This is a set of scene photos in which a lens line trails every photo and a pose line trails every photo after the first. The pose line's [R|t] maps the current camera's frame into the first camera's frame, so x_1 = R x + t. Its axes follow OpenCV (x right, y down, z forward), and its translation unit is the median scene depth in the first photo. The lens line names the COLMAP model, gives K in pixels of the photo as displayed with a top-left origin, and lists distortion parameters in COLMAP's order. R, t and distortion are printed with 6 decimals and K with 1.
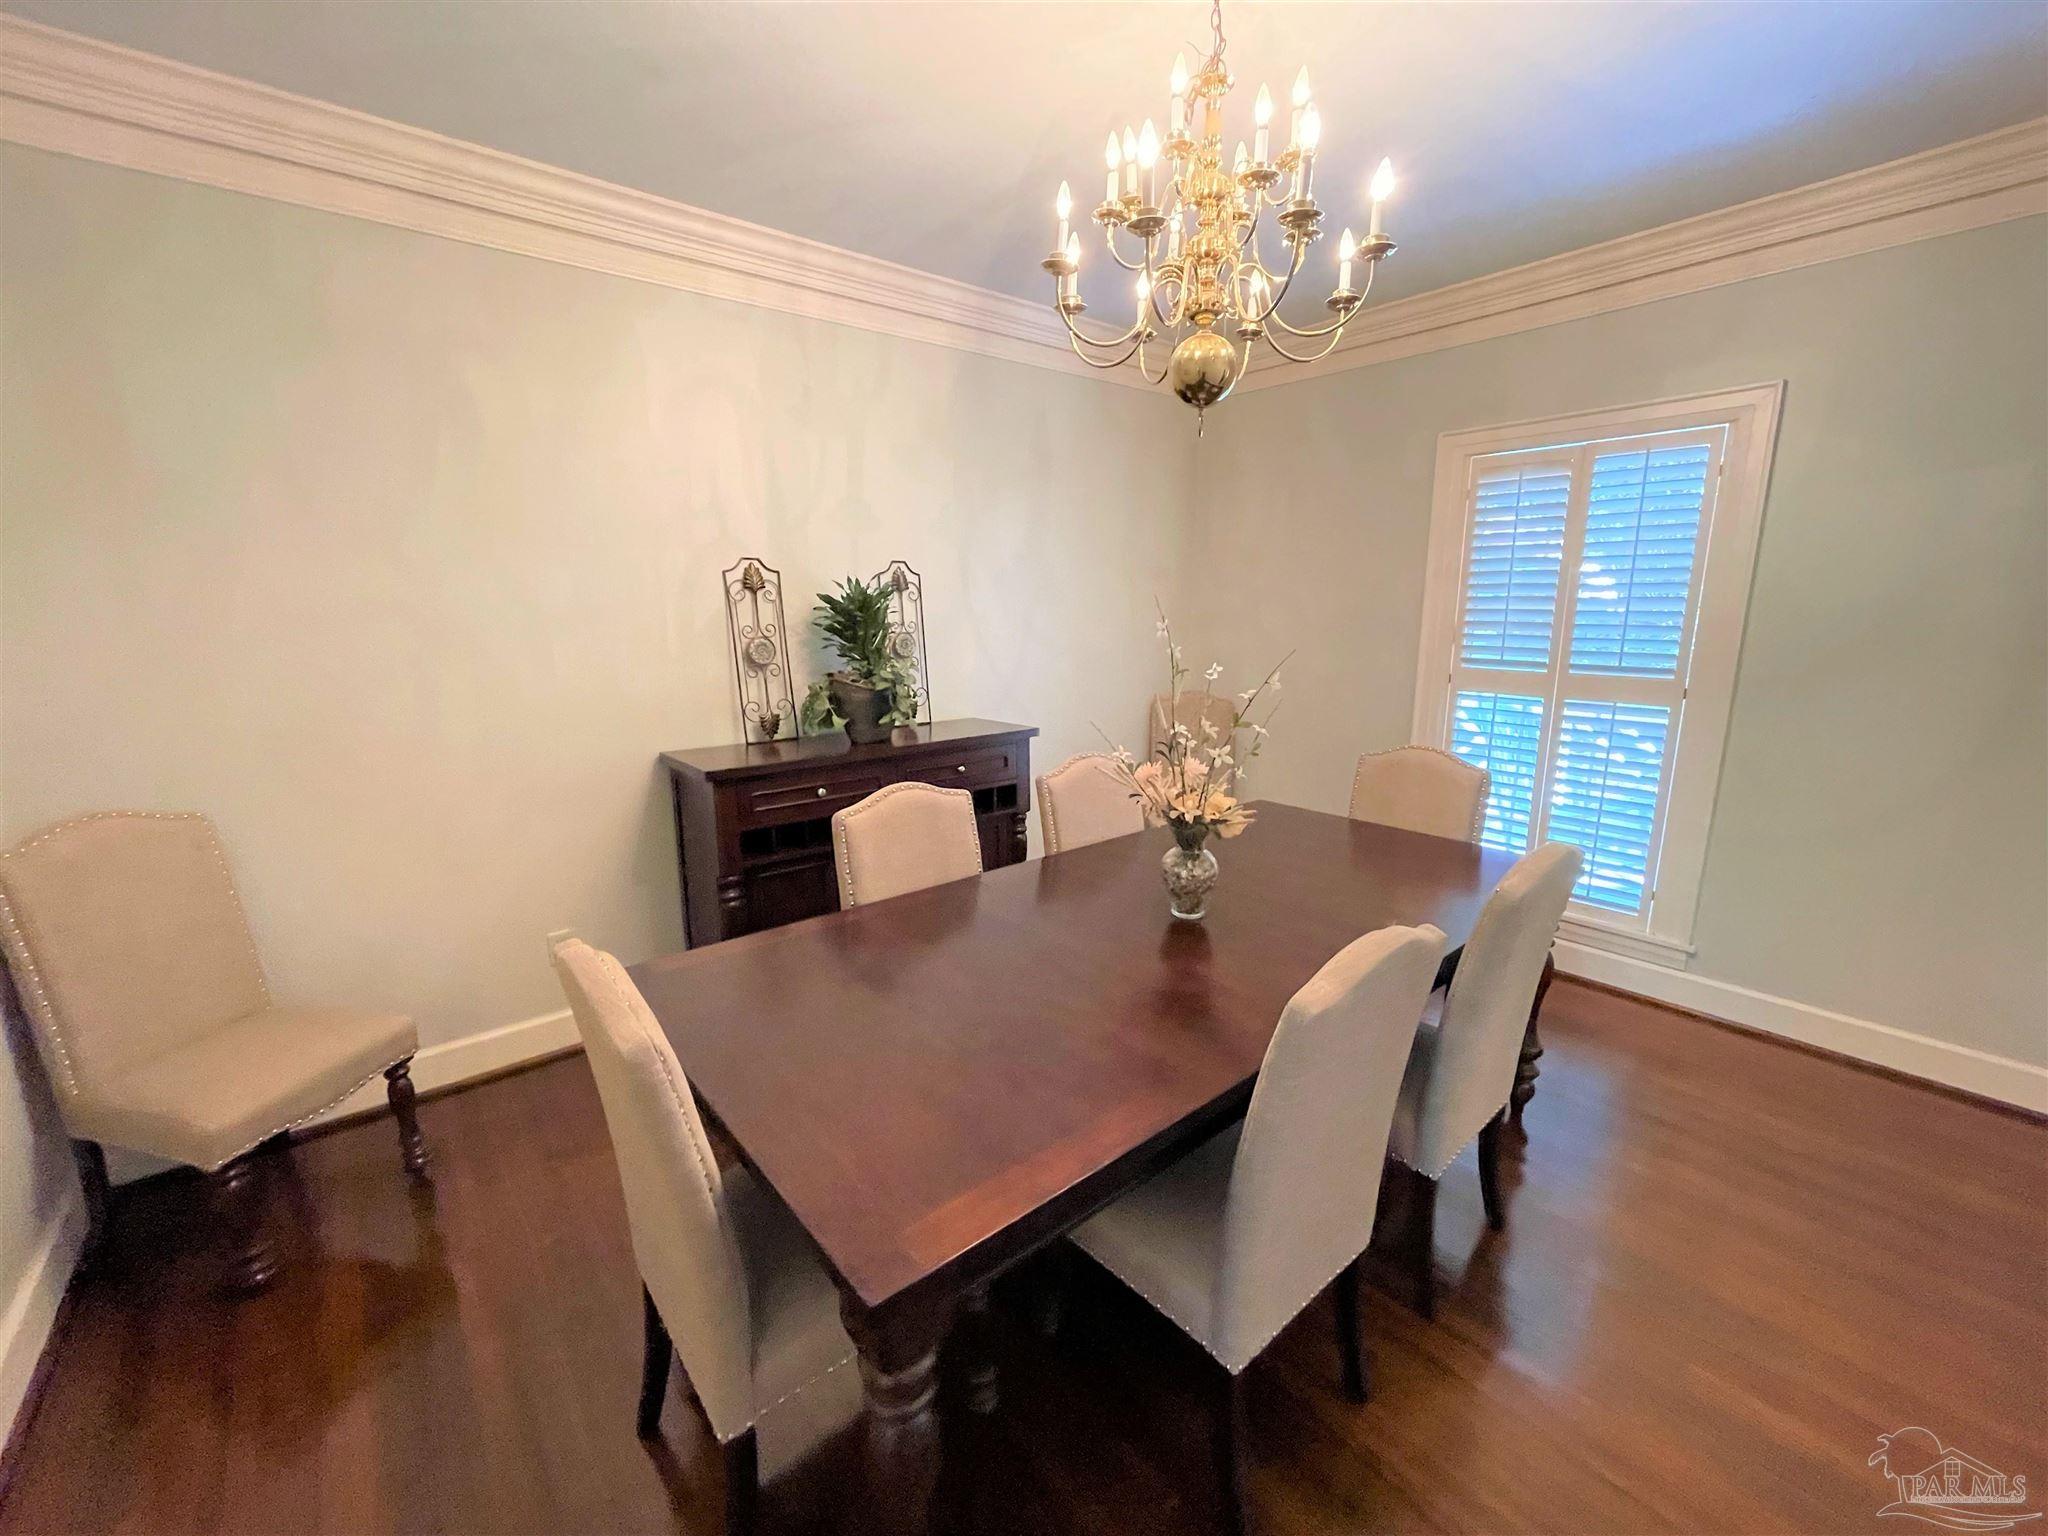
lens RADIAL K [[834.9, 0, 1014.1], [0, 834.9, 770.6], [0, 0, 1]] dist [0.000410, 0.001707]
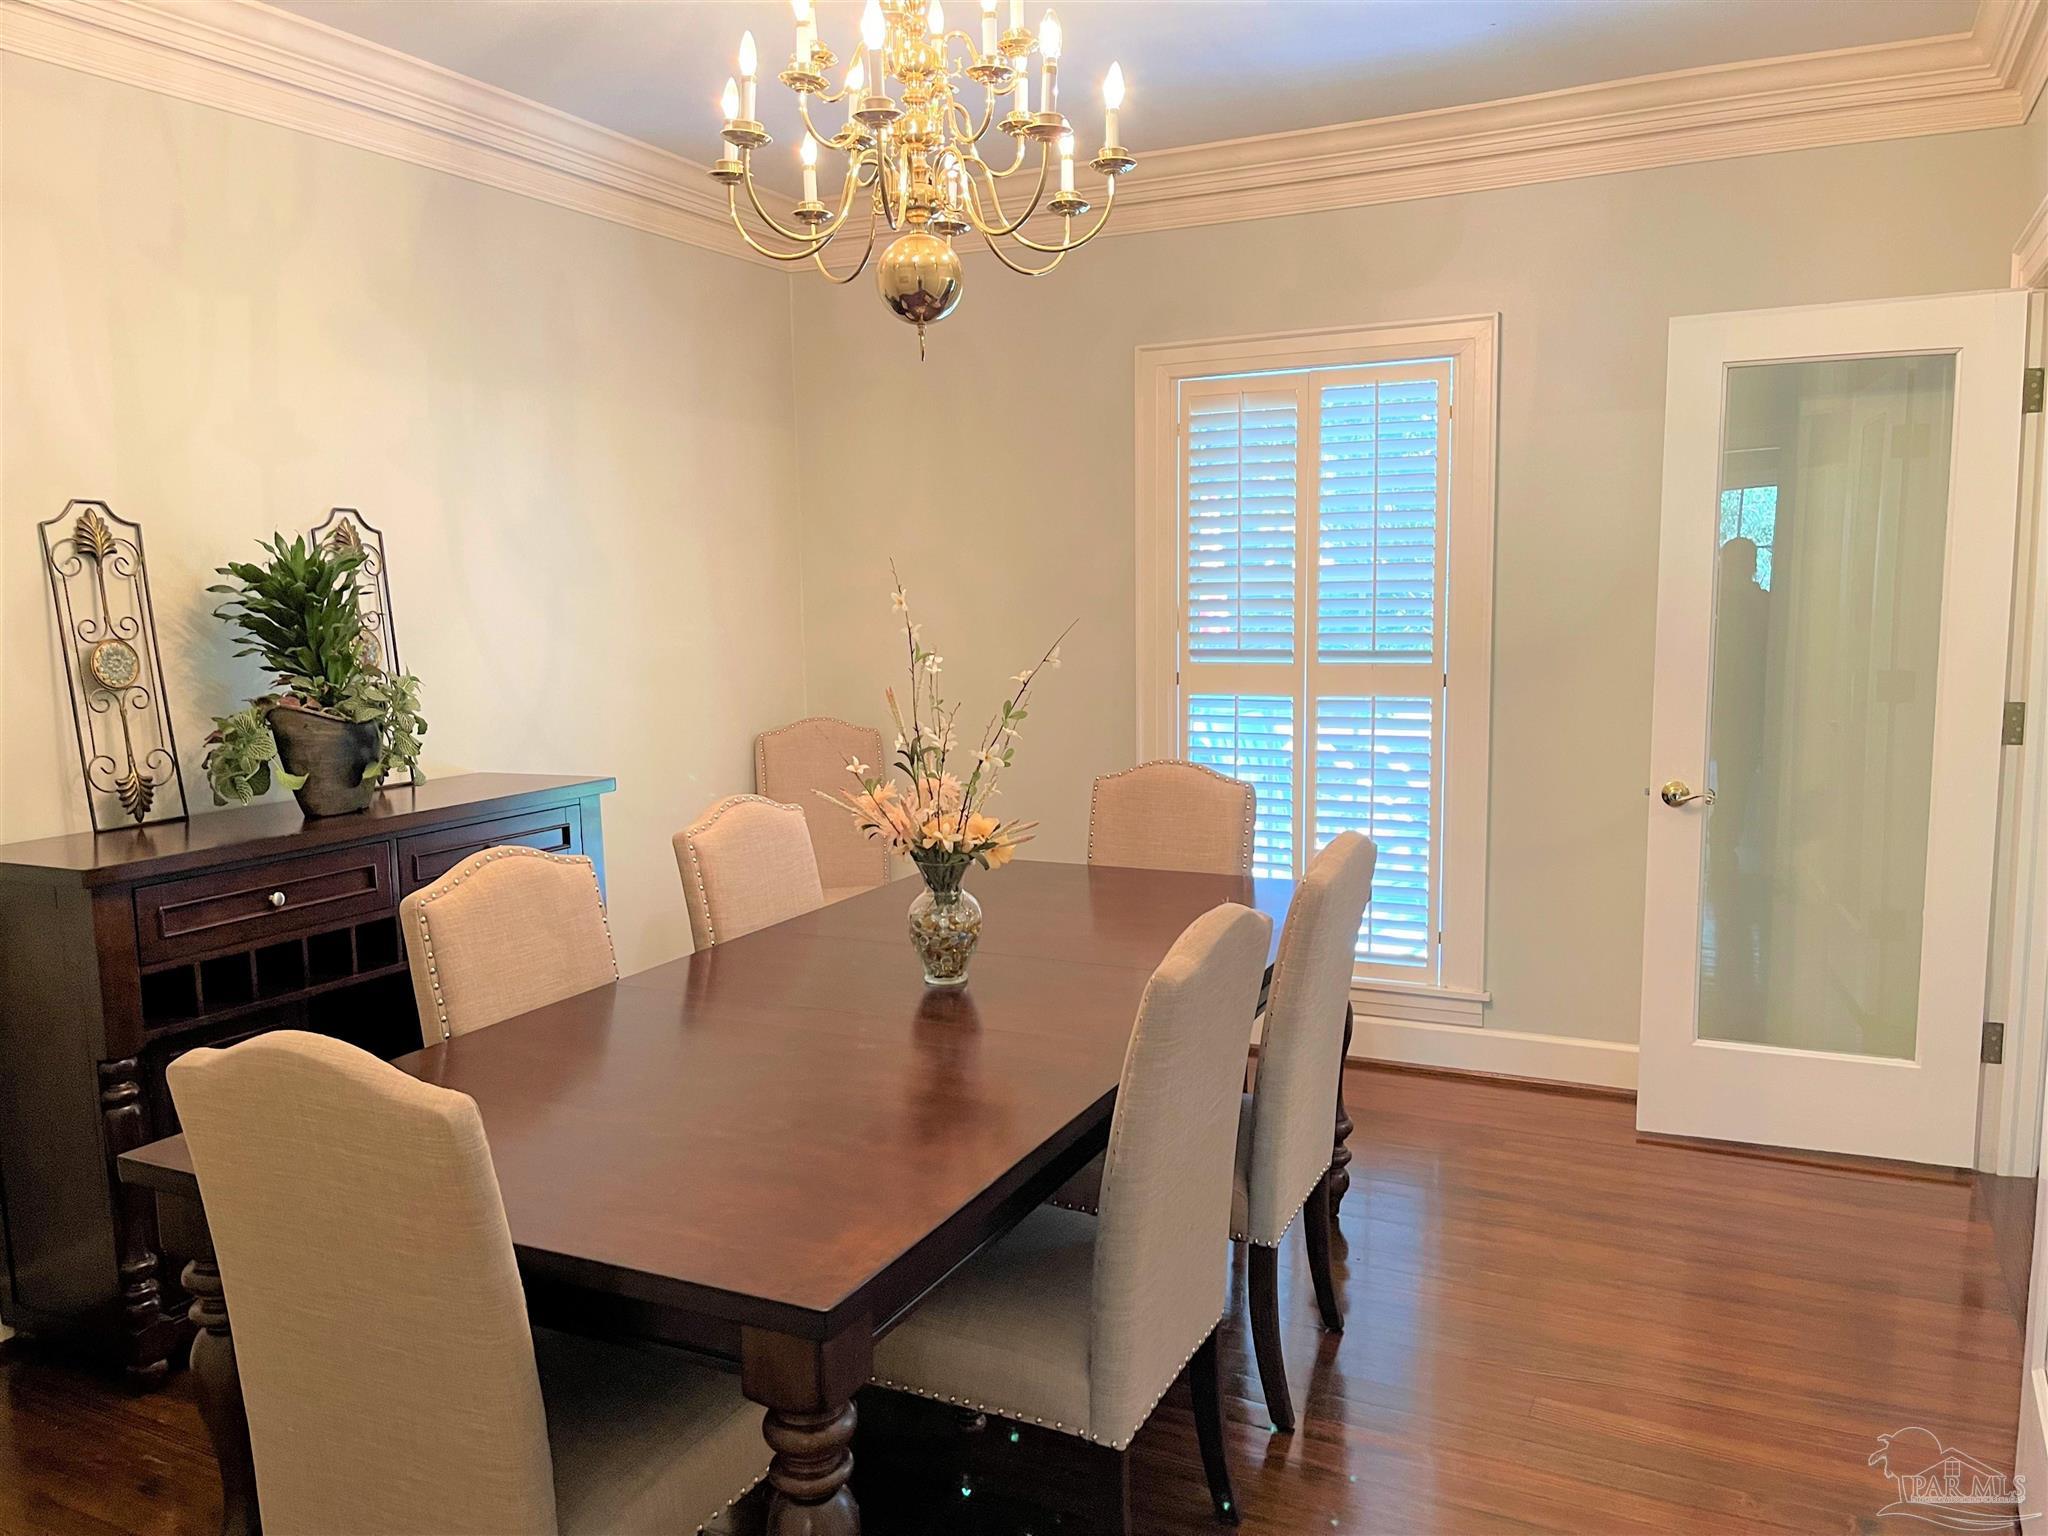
lens RADIAL K [[1548.8, 0, 1037.3], [0, 1548.8, 775.3], [0, 0, 1]] dist [0.085153, -0.096311]
pose [[0.909448, -0.061346, 0.411268, -0.190572], [0.094077, 0.993767, -0.059801, 0.054920], [-0.405037, 0.093077, 0.909551, -0.214499]]
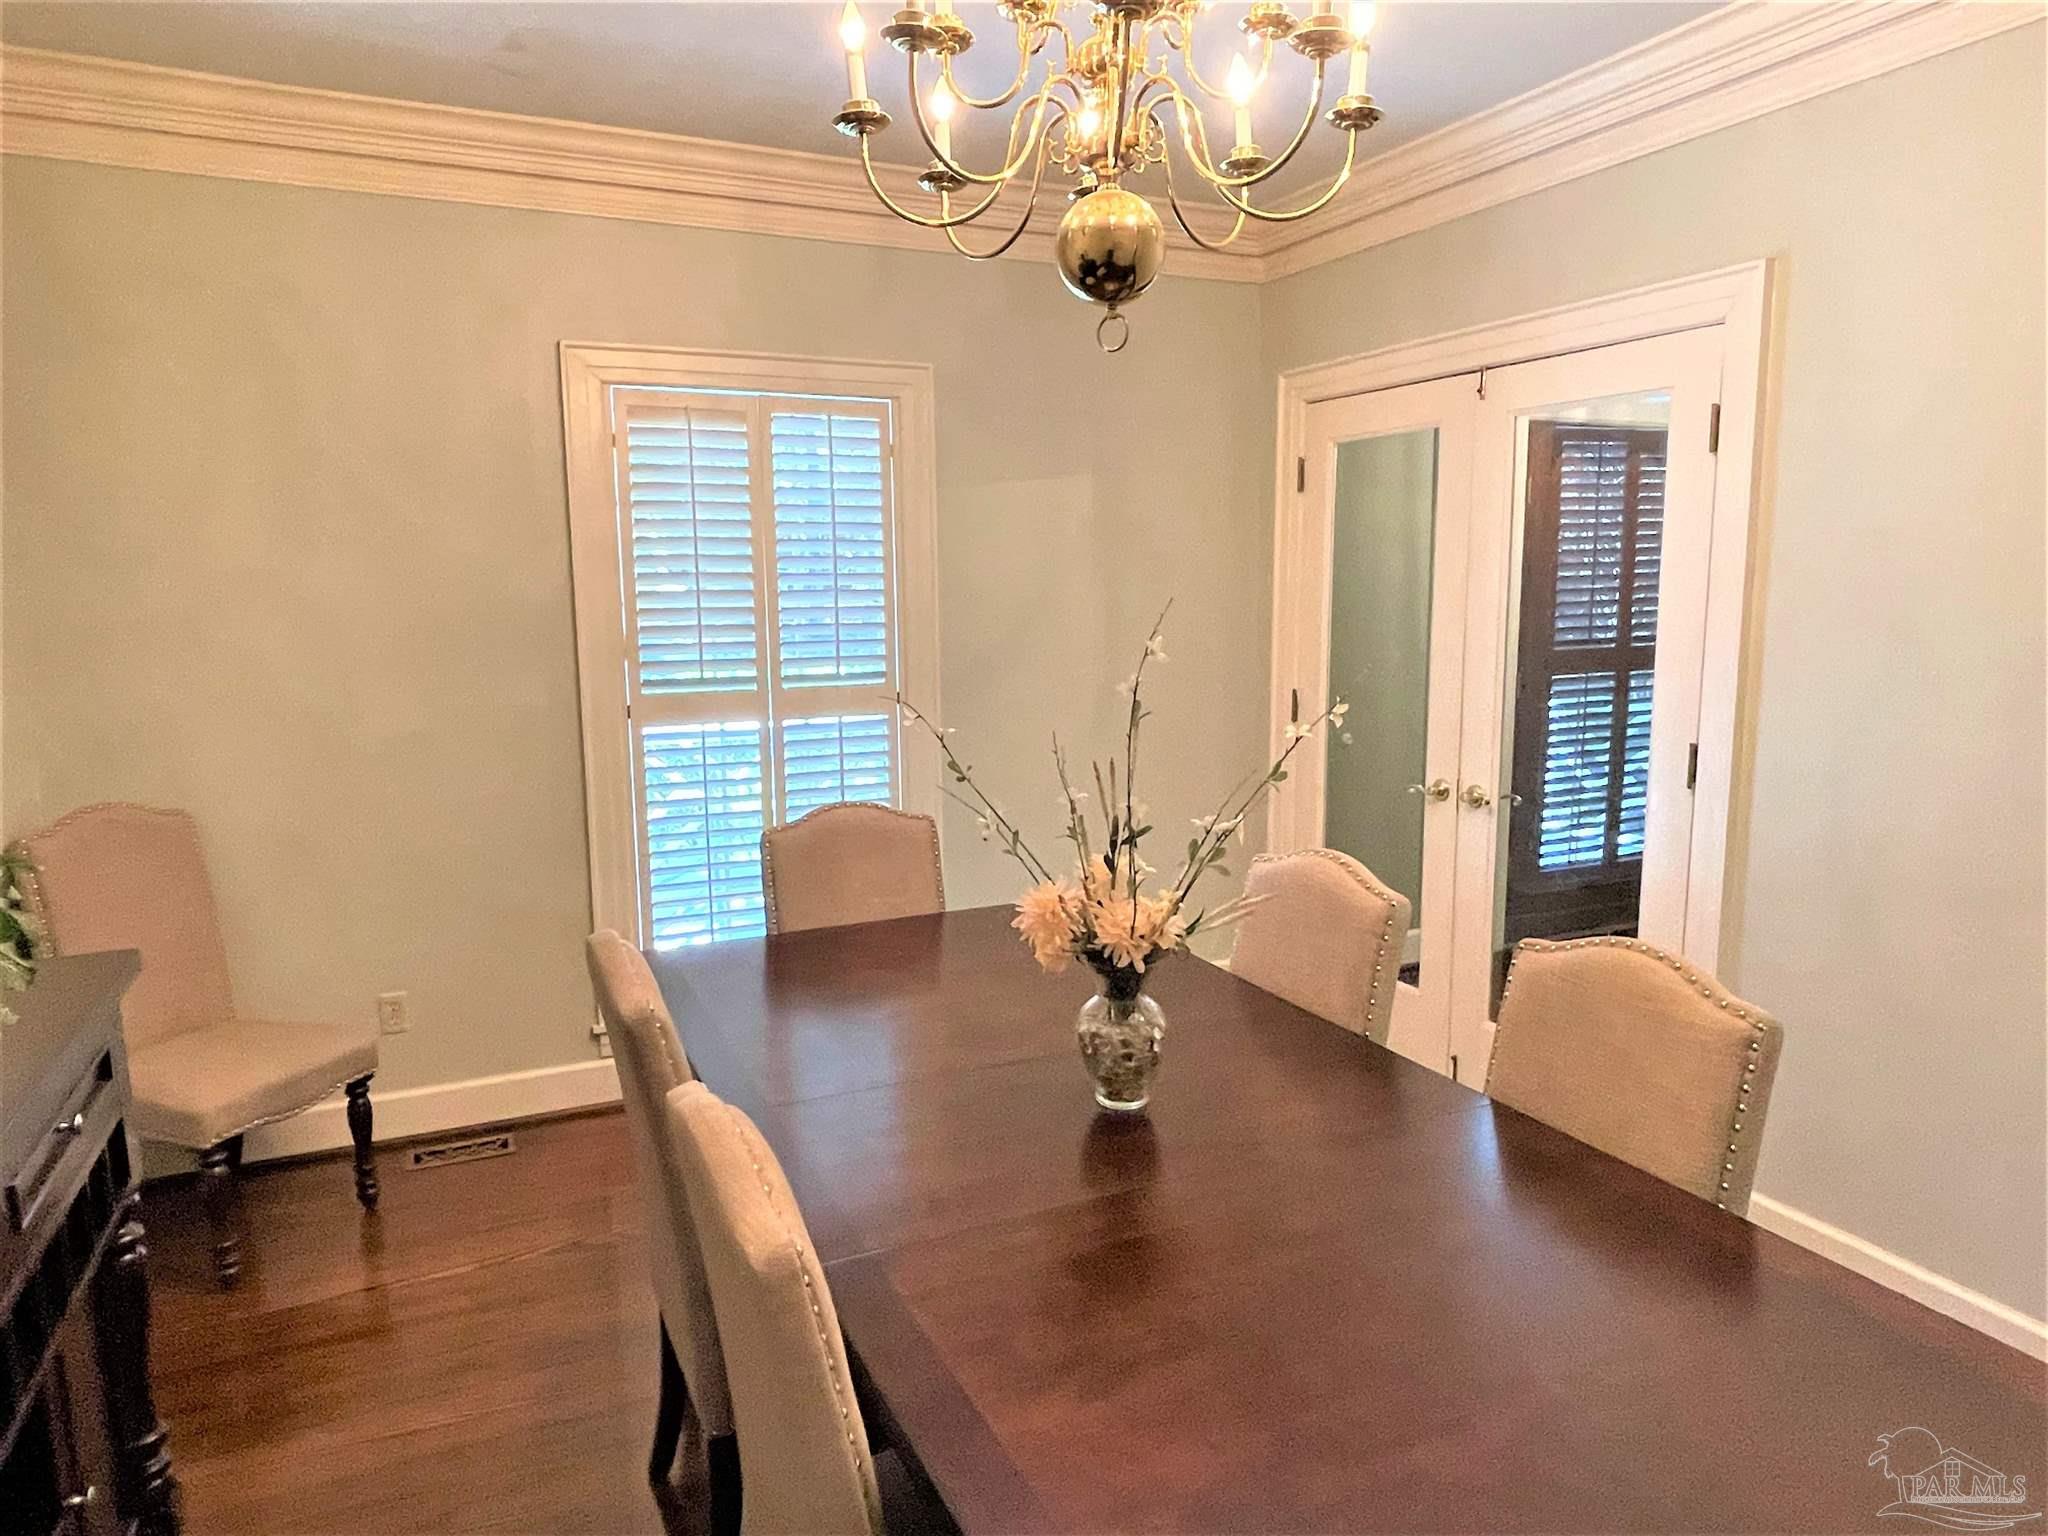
lens RADIAL K [[1264.4, 0, 1027.4], [0, 1264.4, 749.2], [0, 0, 1]] dist [-0.000708, -0.000074]
pose [[0.281709, -0.130215, 0.950623, -0.454776], [0.200526, 0.976860, 0.074385, -0.118517], [-0.938312, 0.169669, 0.301302, 0.513025]]
